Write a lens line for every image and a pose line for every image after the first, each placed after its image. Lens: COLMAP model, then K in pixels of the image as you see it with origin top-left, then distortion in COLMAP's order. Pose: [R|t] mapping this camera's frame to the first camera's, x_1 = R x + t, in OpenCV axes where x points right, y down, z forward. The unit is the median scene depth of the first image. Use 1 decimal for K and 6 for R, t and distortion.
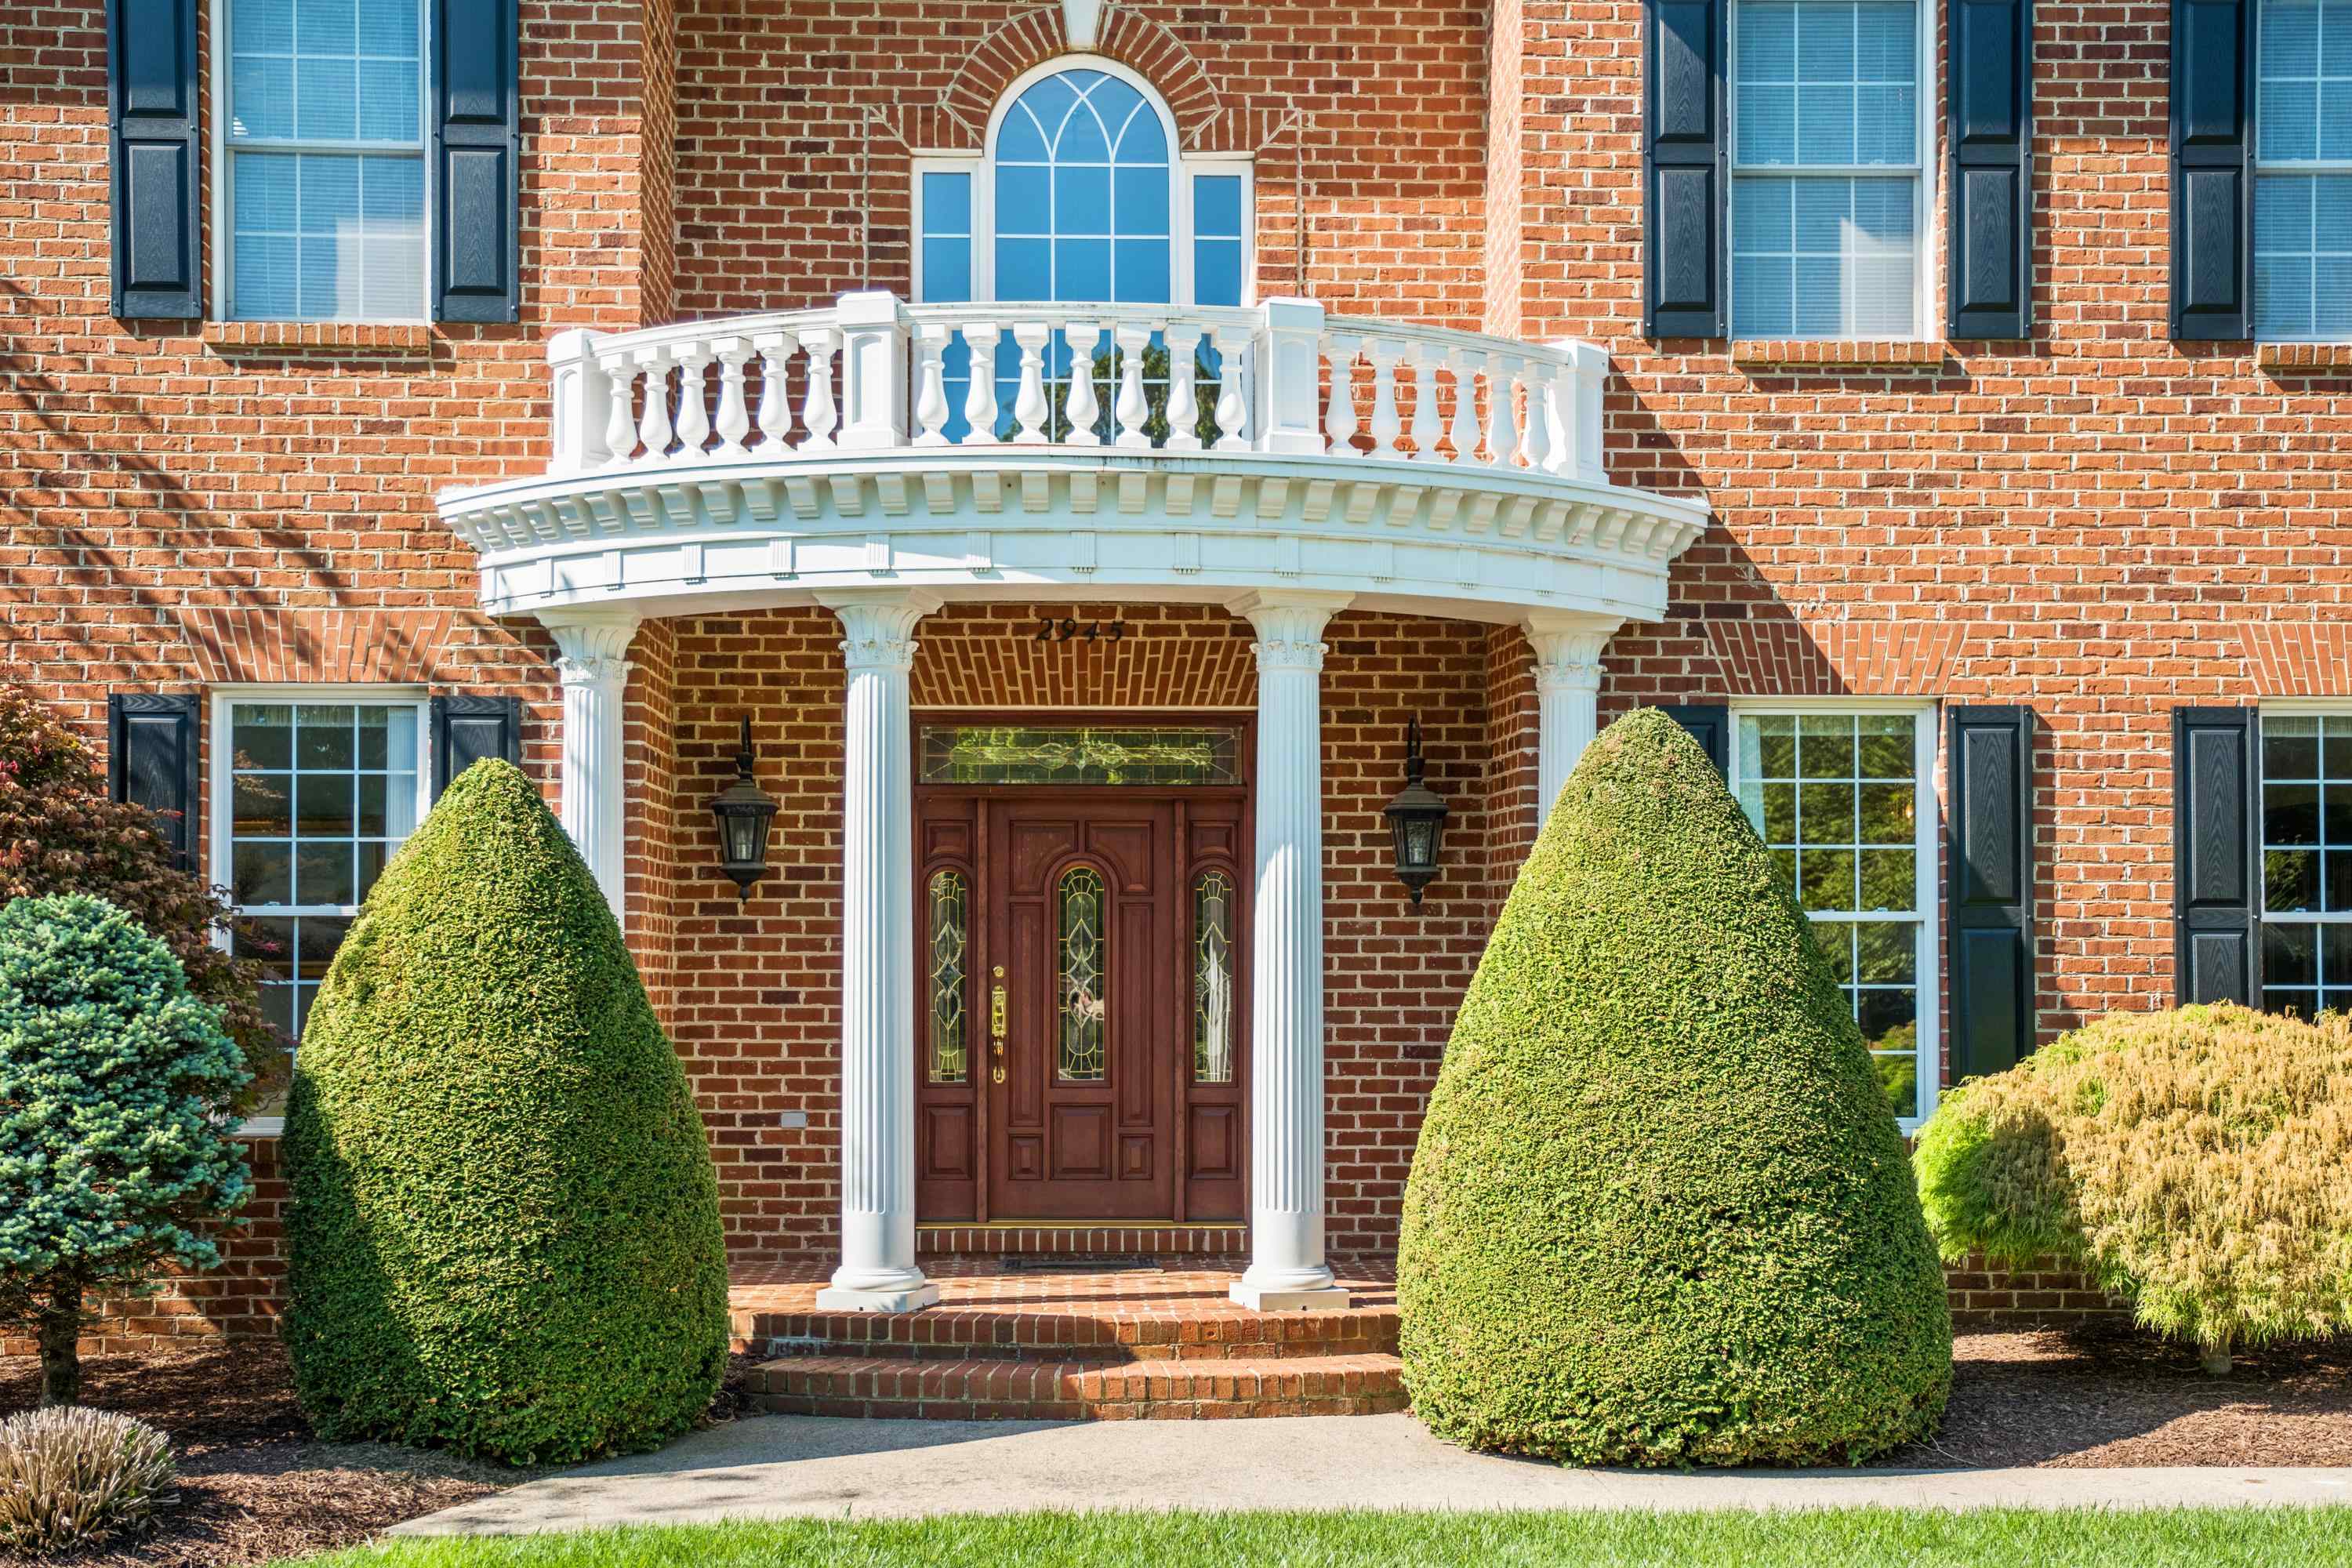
lens RADIAL K [[2778.2, 0, 1121.2], [0, 2778.2, 893.1], [0, 0, 1]] dist [0.022565, 0.196053]
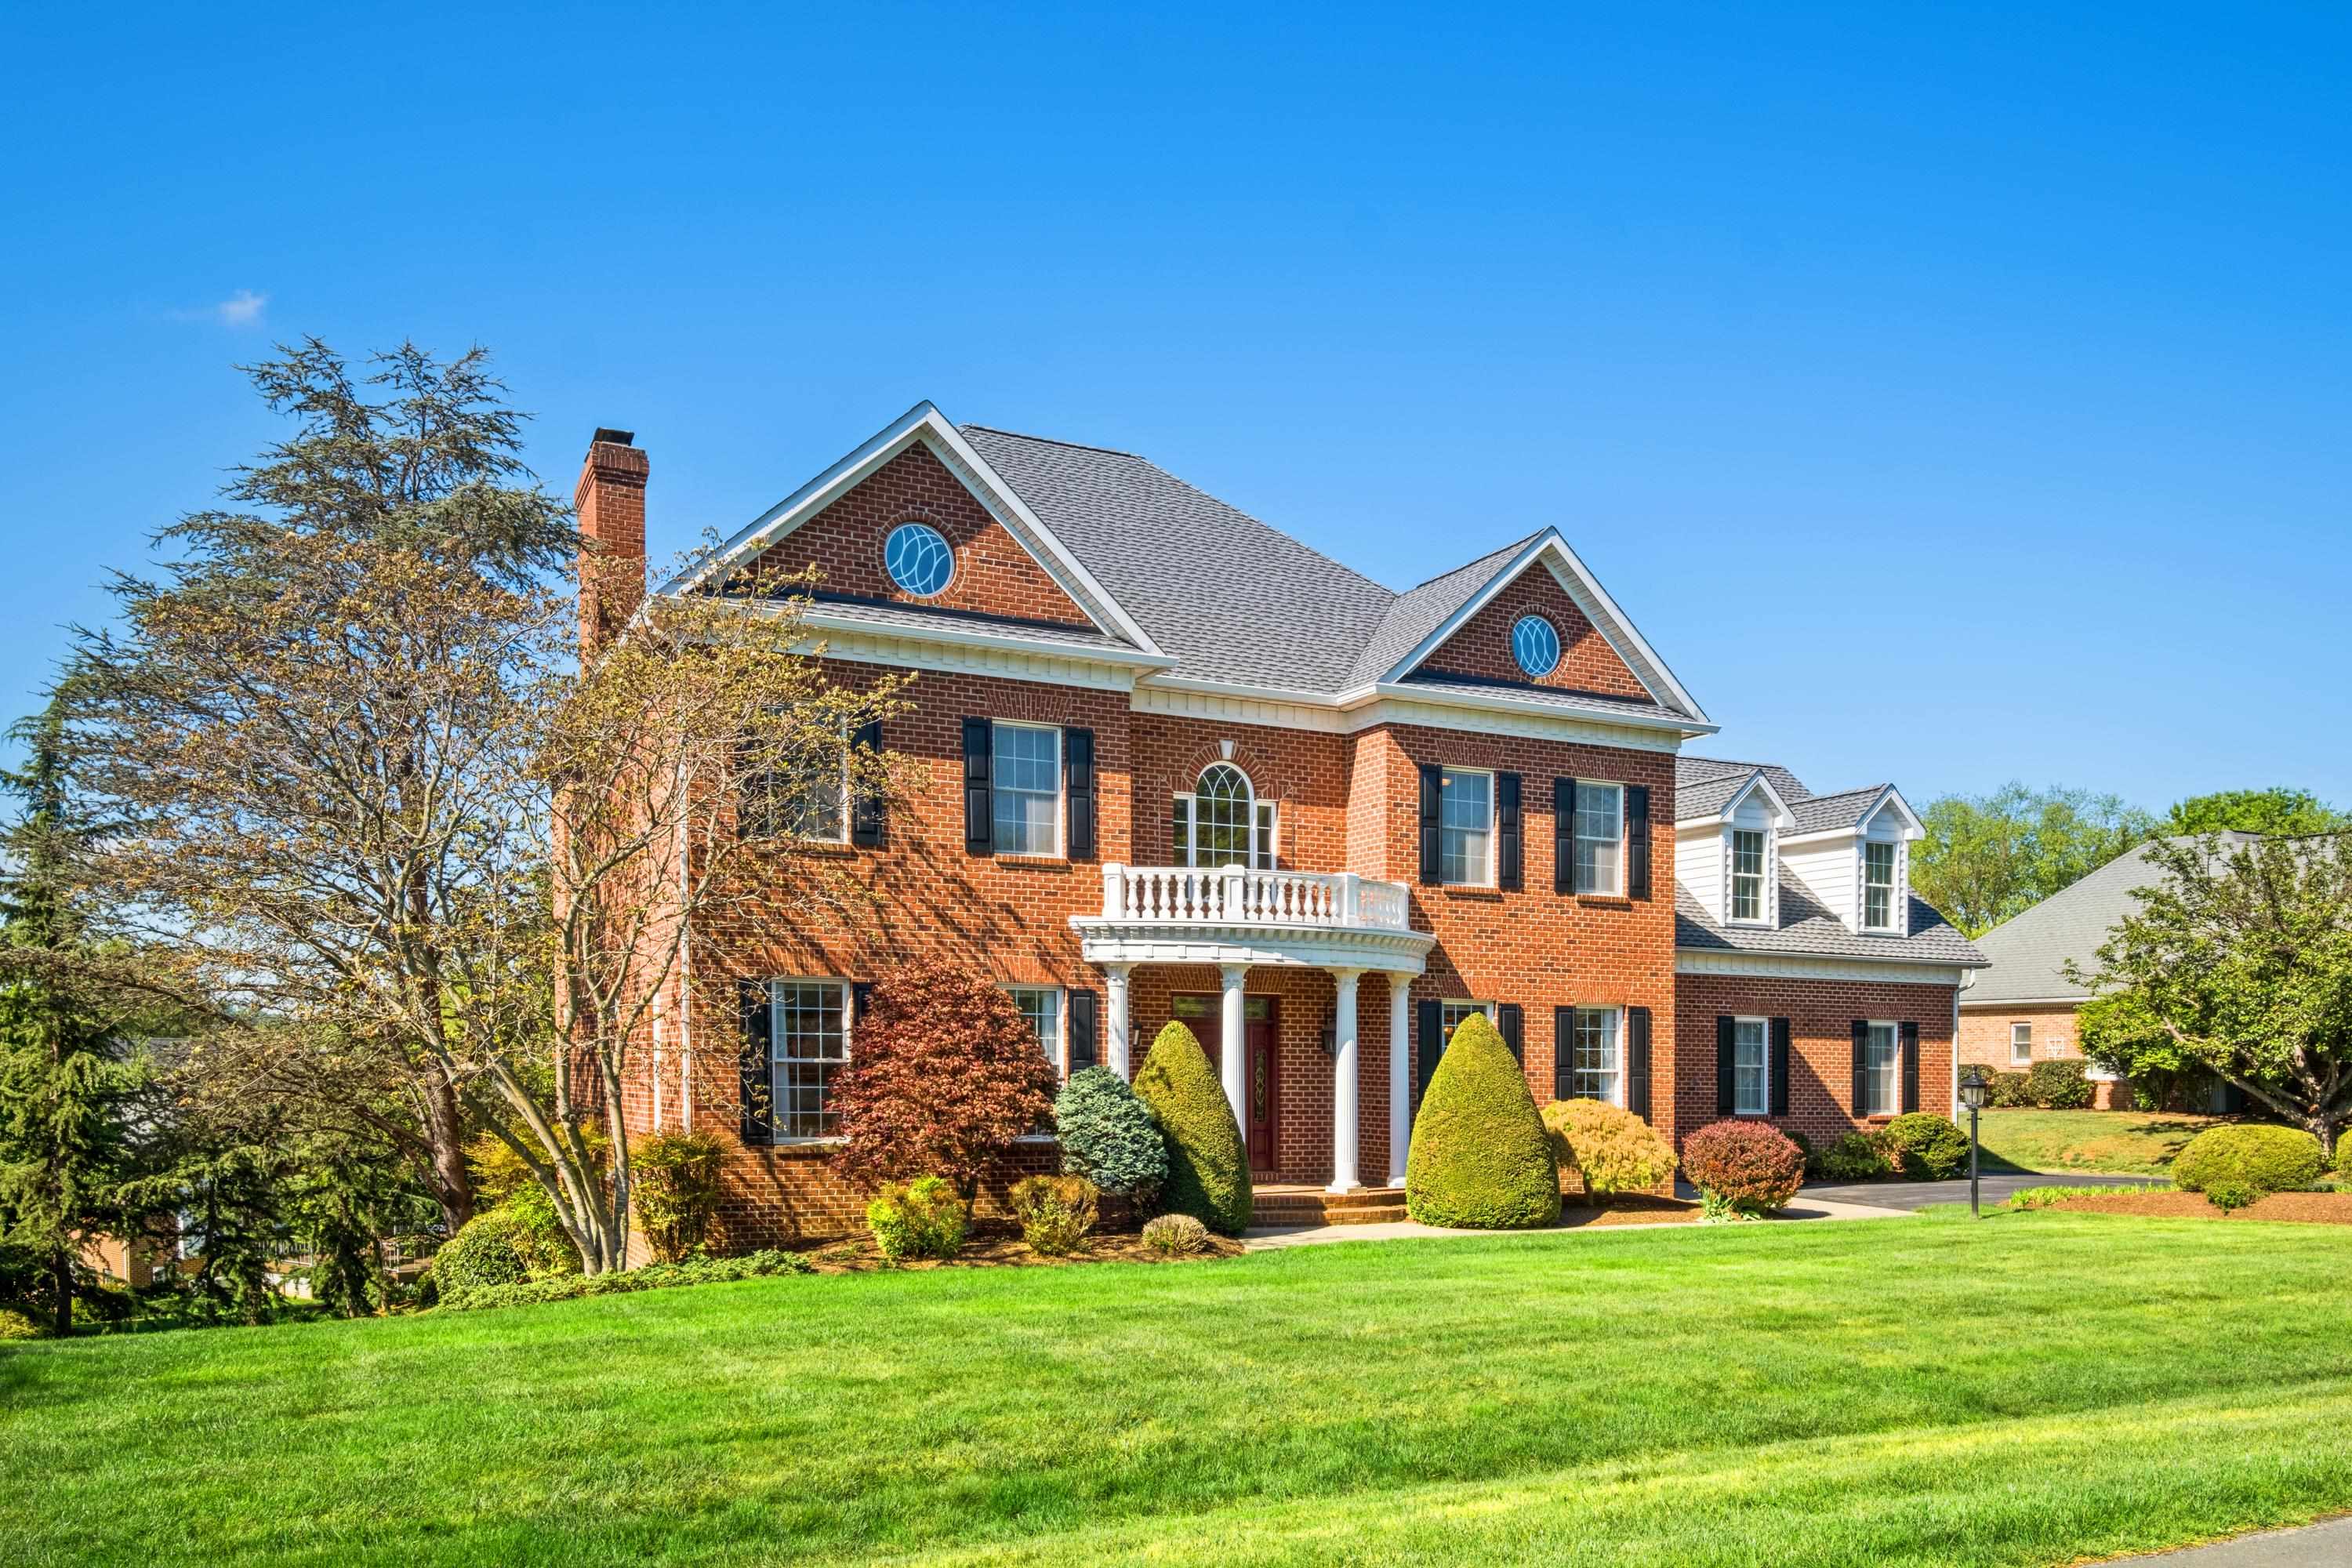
lens RADIAL K [[1892.8, 0, 1169.6], [0, 1892.8, 1023.9], [0, 0, 1]] dist [0.062302, 0.001654]
pose [[0.904261, 0.019155, 0.426550, -0.979907], [-0.025665, 0.999625, 0.009518, -0.055684], [-0.426208, -0.019555, 0.904414, -0.806084]]
